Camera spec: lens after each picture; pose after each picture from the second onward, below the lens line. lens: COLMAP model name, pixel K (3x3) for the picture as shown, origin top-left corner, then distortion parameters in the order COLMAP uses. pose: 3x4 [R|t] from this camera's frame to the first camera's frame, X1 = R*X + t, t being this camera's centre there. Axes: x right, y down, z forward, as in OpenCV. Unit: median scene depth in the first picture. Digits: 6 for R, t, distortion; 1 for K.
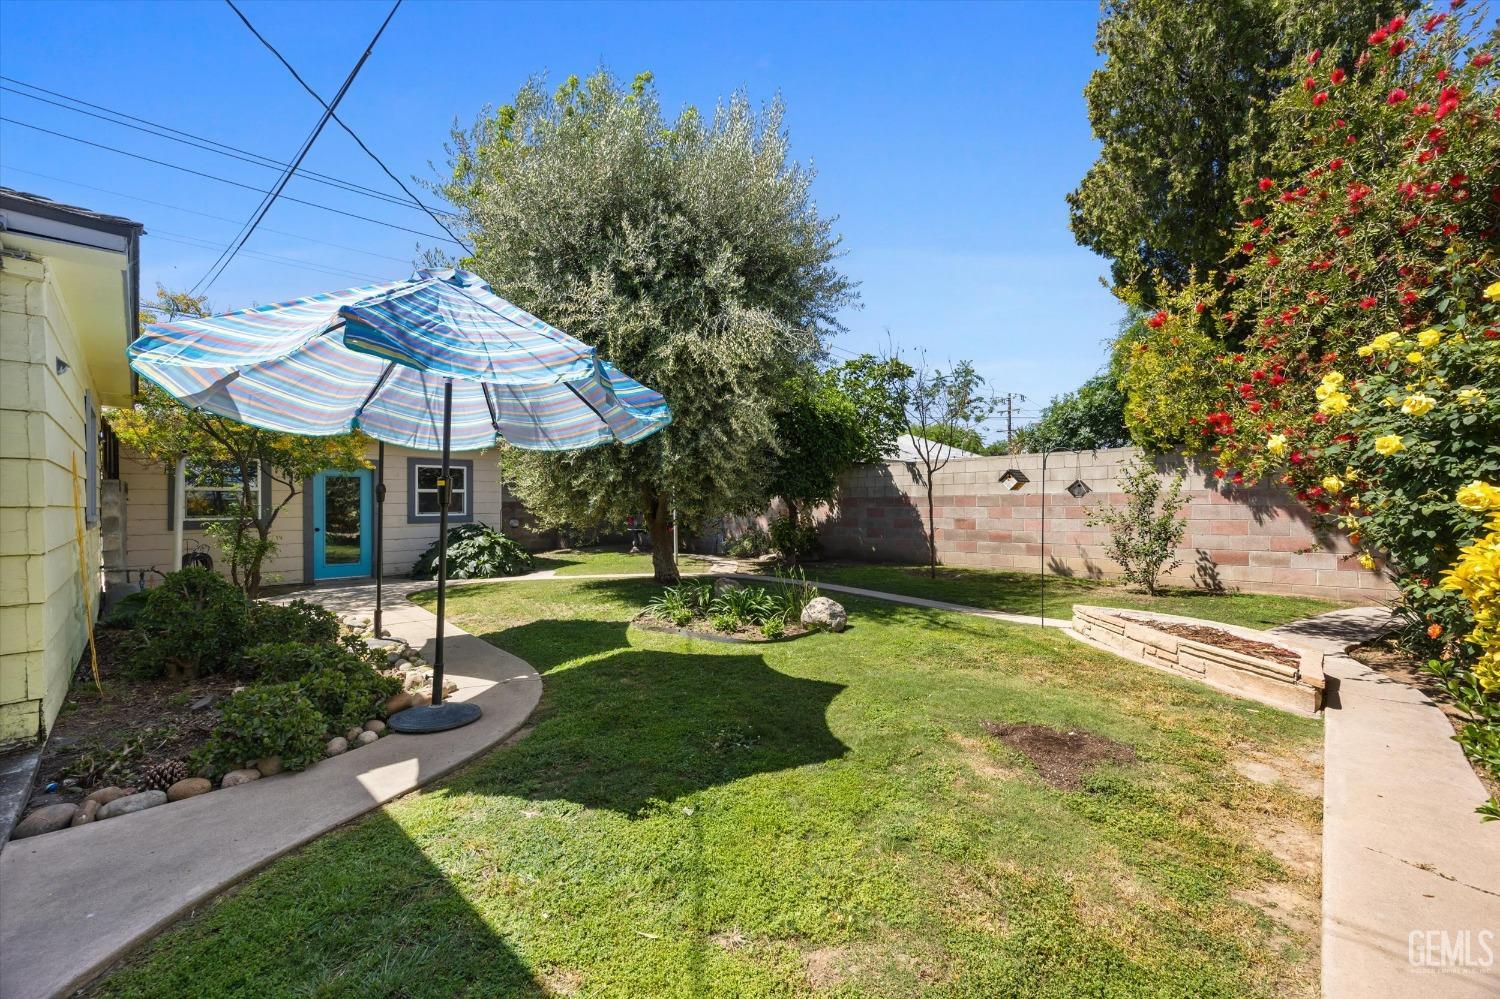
lens RADIAL K [[632.5, 0, 746.7], [0, 632.5, 501.9], [0, 0, 1]] dist [0.014728, 0.000114]
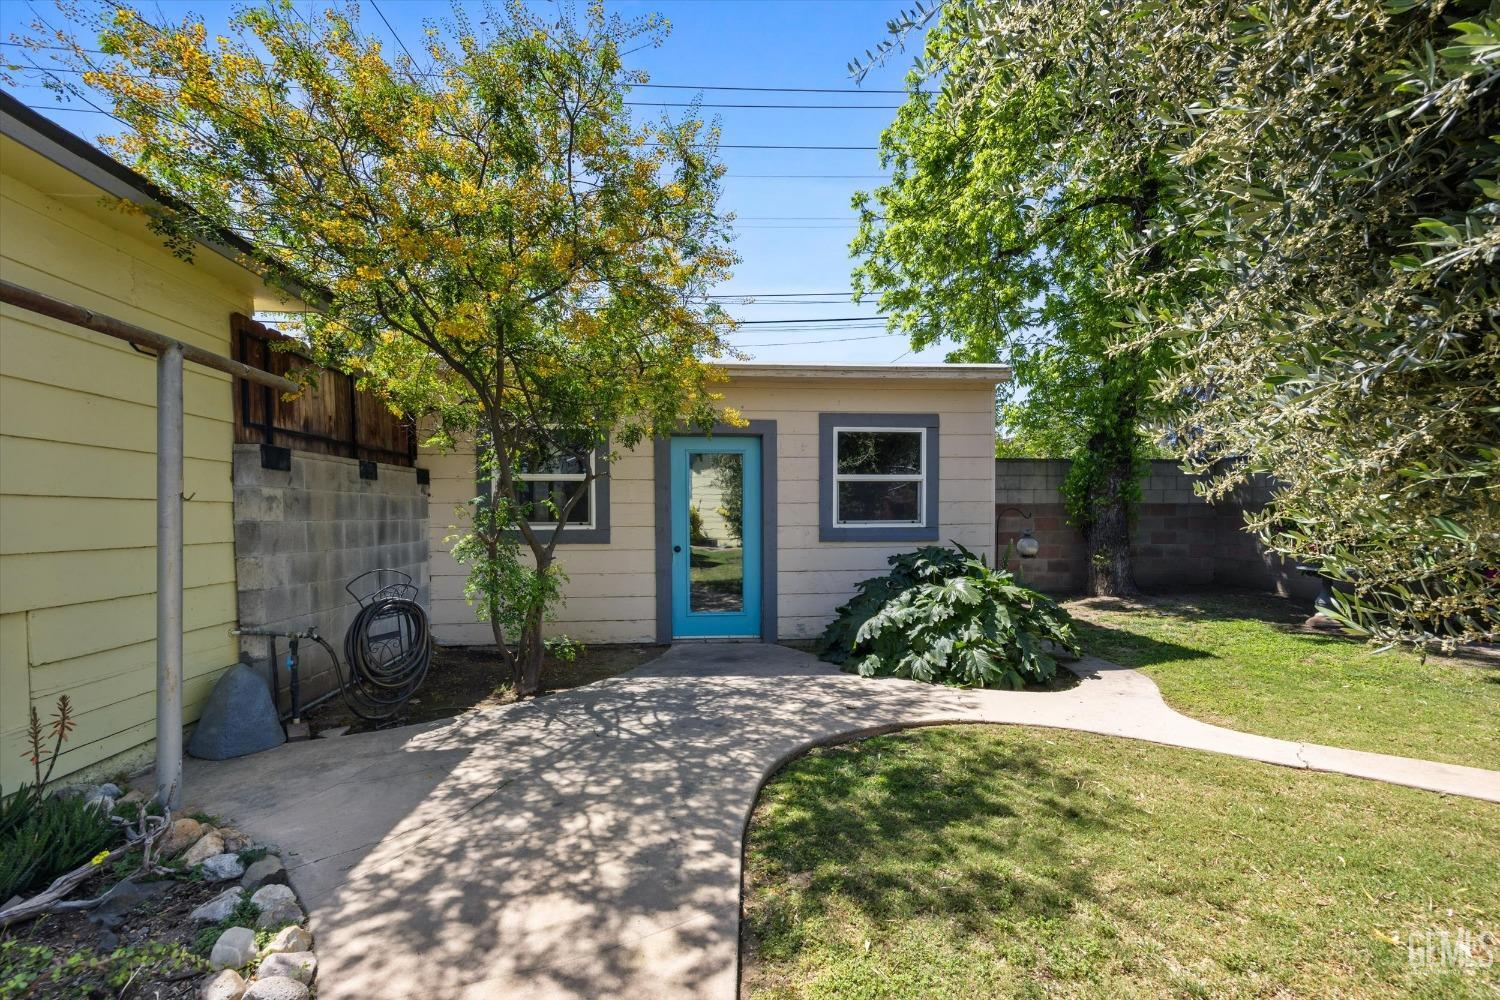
lens RADIAL K [[632.5, 0, 746.7], [0, 632.5, 502.4], [0, 0, 1]] dist [0.014728, 0.000114]
pose [[0.778345, -0.006445, -0.627803, -0.267182], [-0.002860, 0.999901, -0.013810, 0.009496], [0.627830, 0.012544, 0.778249, 0.586015]]
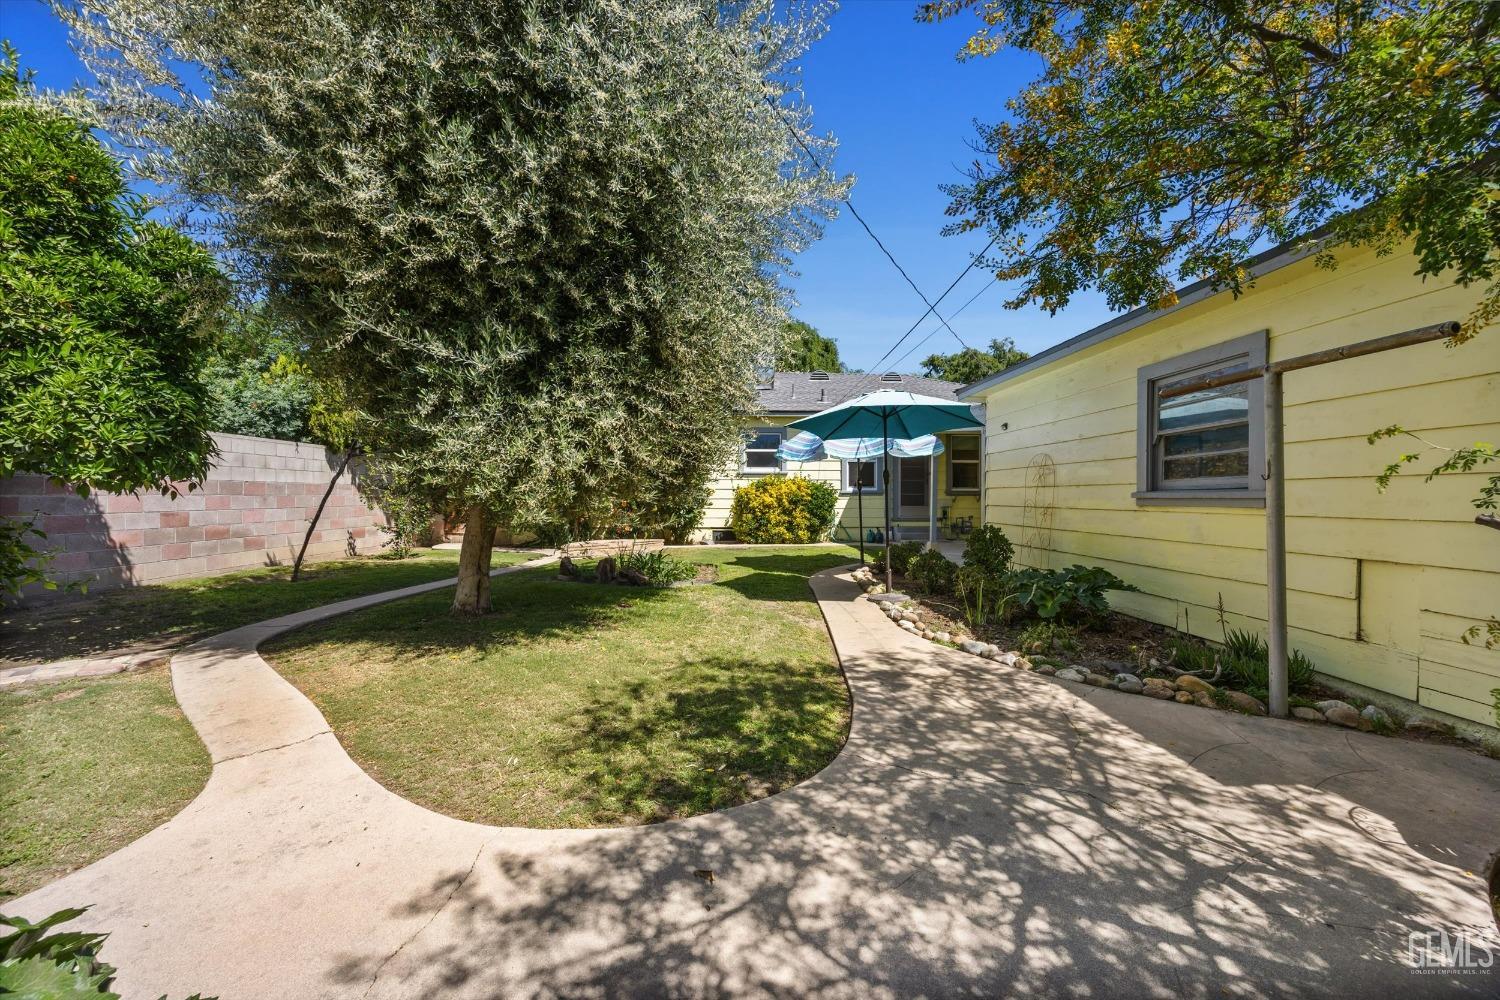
lens RADIAL K [[632.5, 0, 746.7], [0, 632.5, 502.4], [0, 0, 1]] dist [0.014728, 0.000114]
pose [[-0.751528, 0.003370, 0.659692, -0.612374], [0.003590, 0.999993, -0.001018, 0.016681], [-0.659691, 0.001603, -0.751535, 1.083339]]
